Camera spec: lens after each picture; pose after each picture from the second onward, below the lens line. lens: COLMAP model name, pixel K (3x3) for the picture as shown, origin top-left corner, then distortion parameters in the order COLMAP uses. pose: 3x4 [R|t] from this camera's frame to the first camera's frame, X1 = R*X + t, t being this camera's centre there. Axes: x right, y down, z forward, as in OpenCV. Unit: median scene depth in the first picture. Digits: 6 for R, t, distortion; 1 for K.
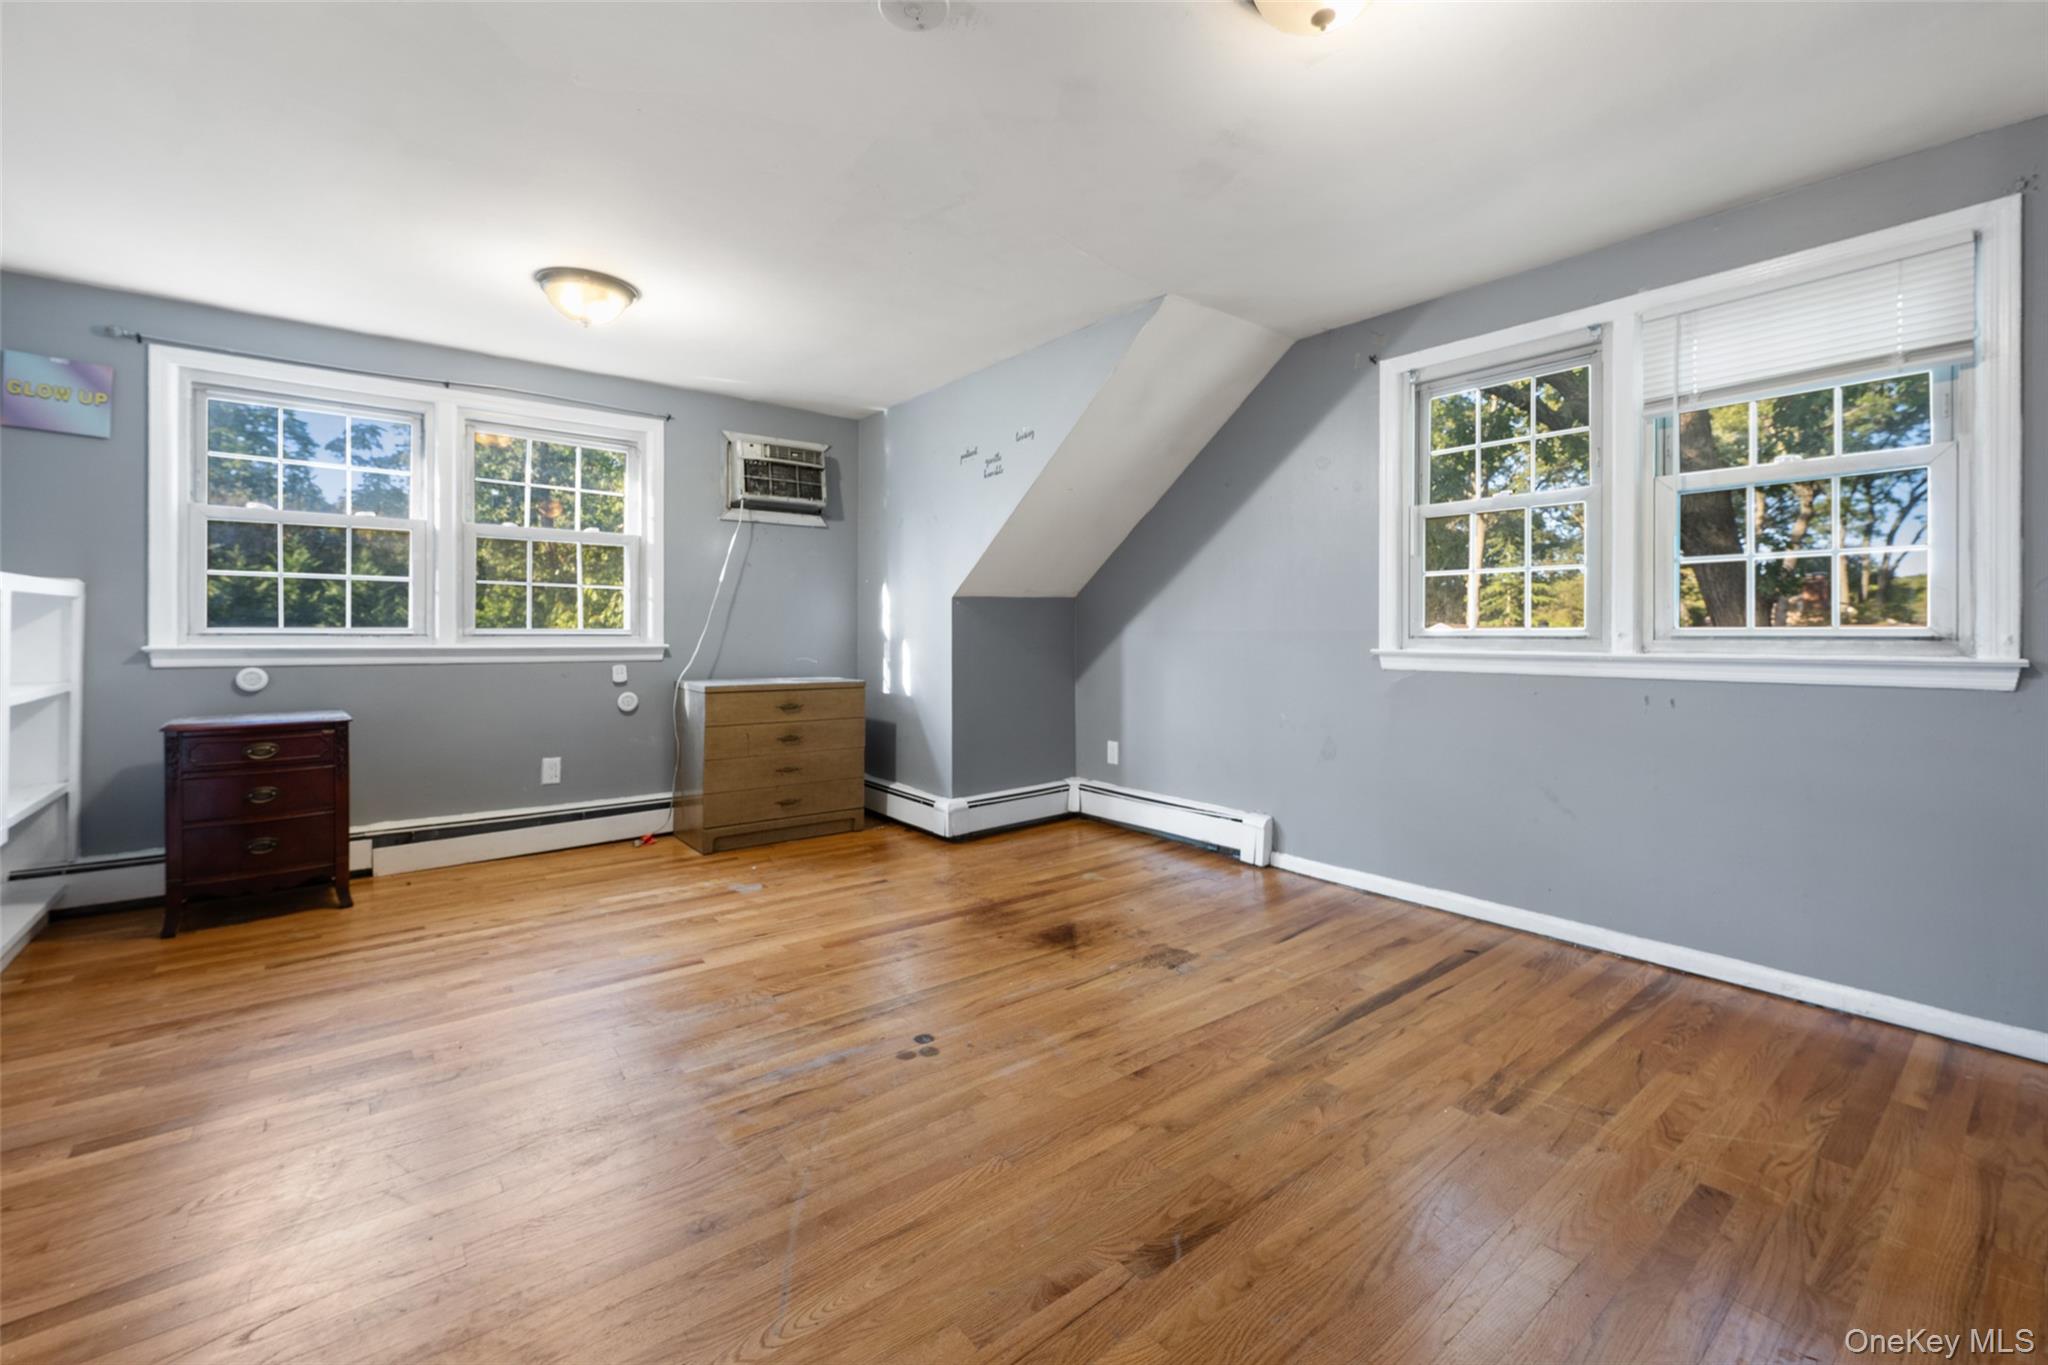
lens RADIAL K [[860.9, 0, 1024.7], [0, 860.9, 637.0], [0, 0, 1]] dist [-0.001048, 0.000057]
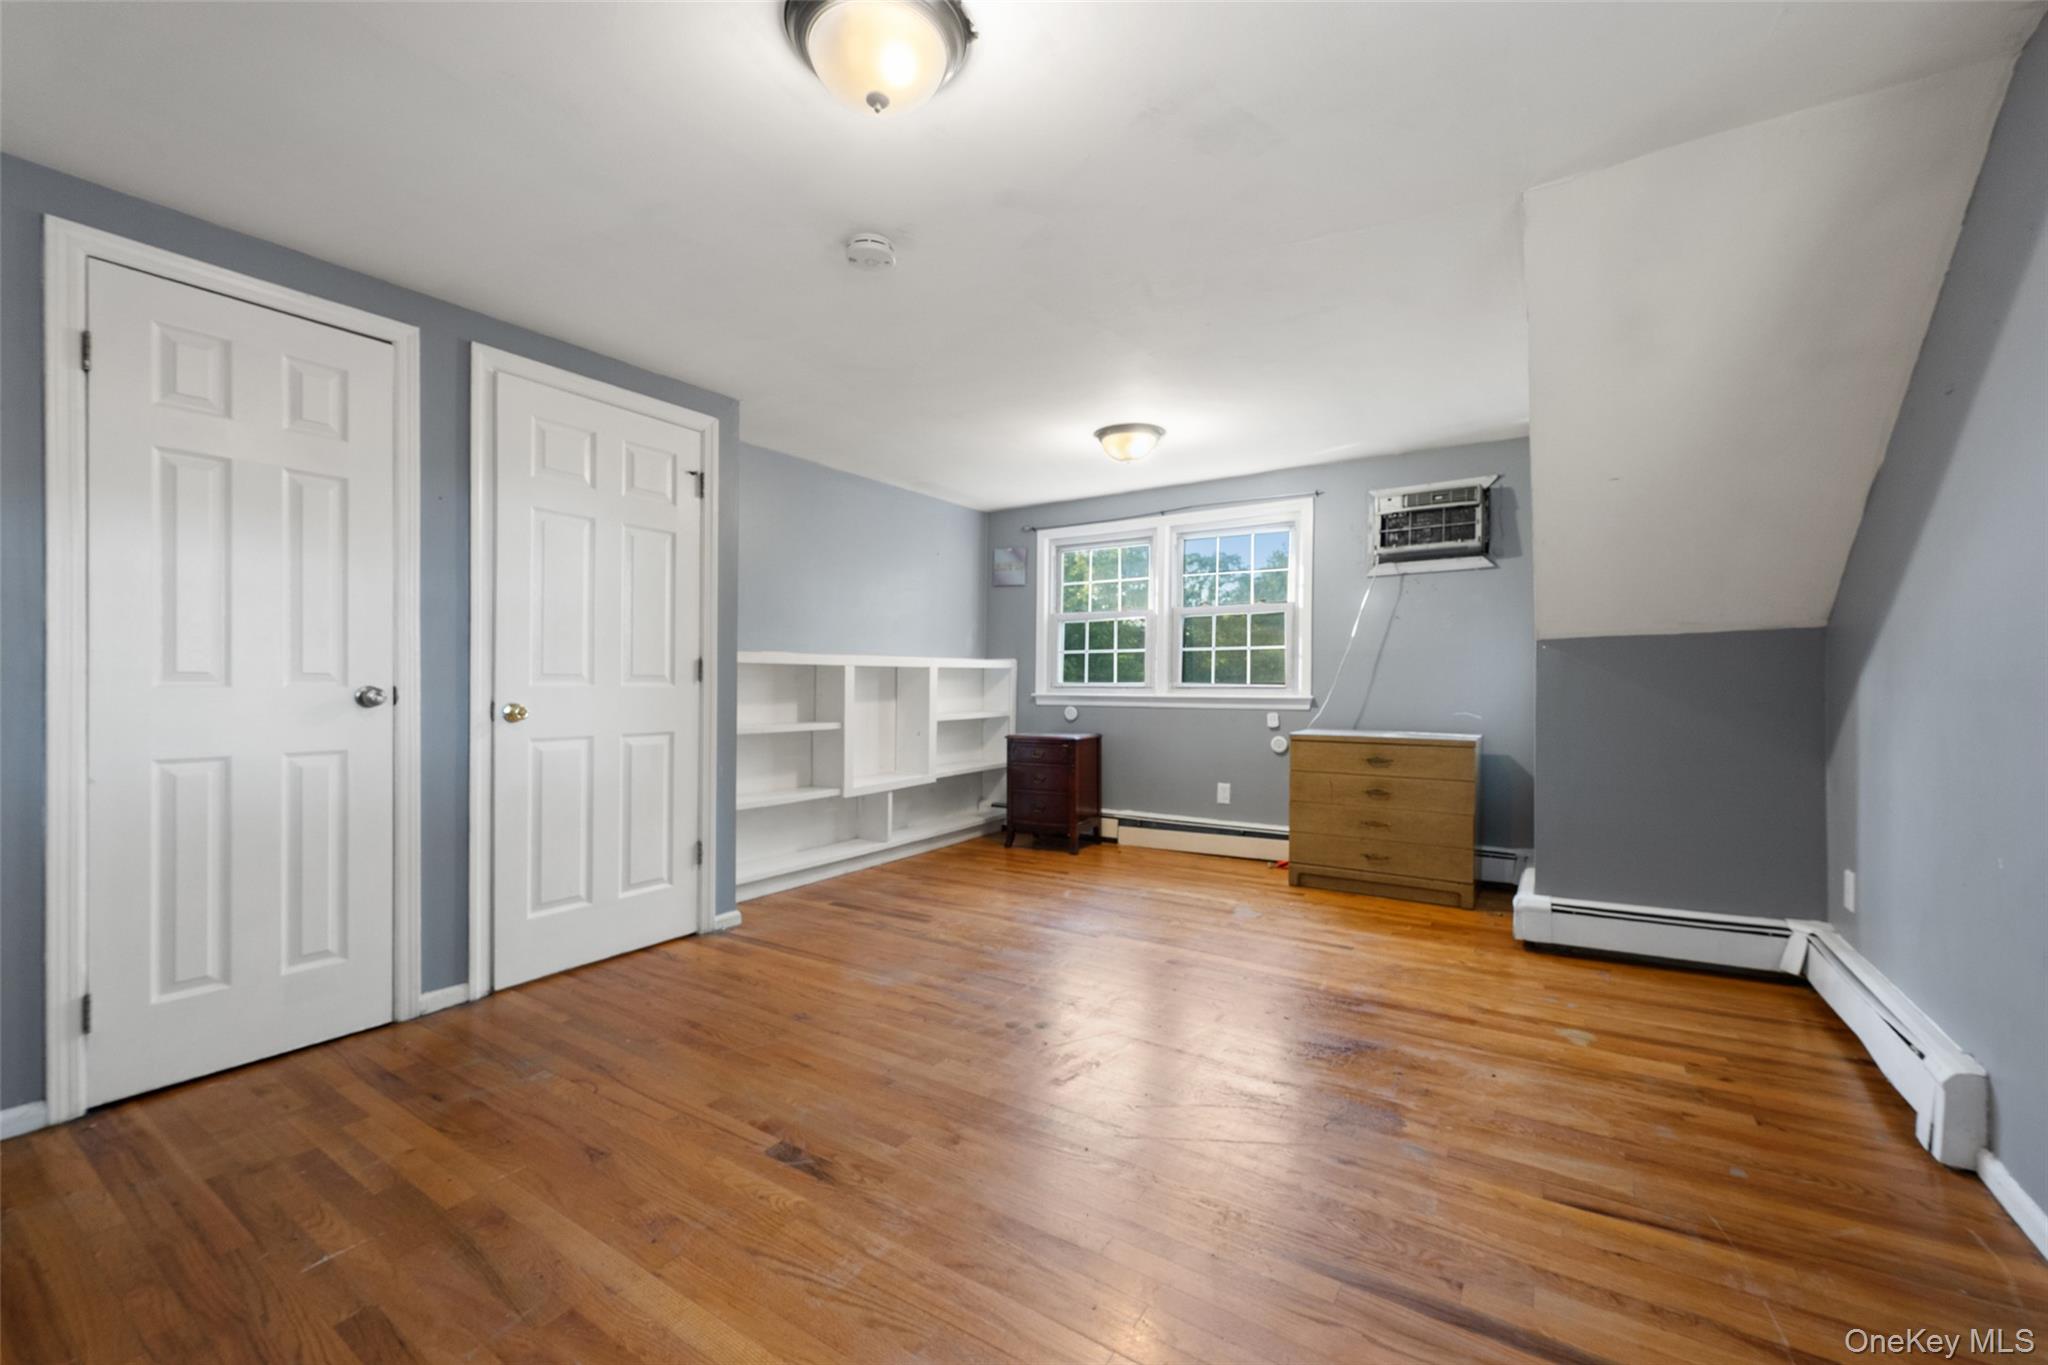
lens RADIAL K [[822.1, 0, 1024.0], [0, 822.1, 682.5], [0, 0, 1]] dist [0.000635, 0.000393]
pose [[0.308515, -0.004592, -0.951208, 0.518696], [-0.003441, 0.999976, -0.005944, -0.001778], [0.951213, 0.005107, 0.308492, 0.333086]]
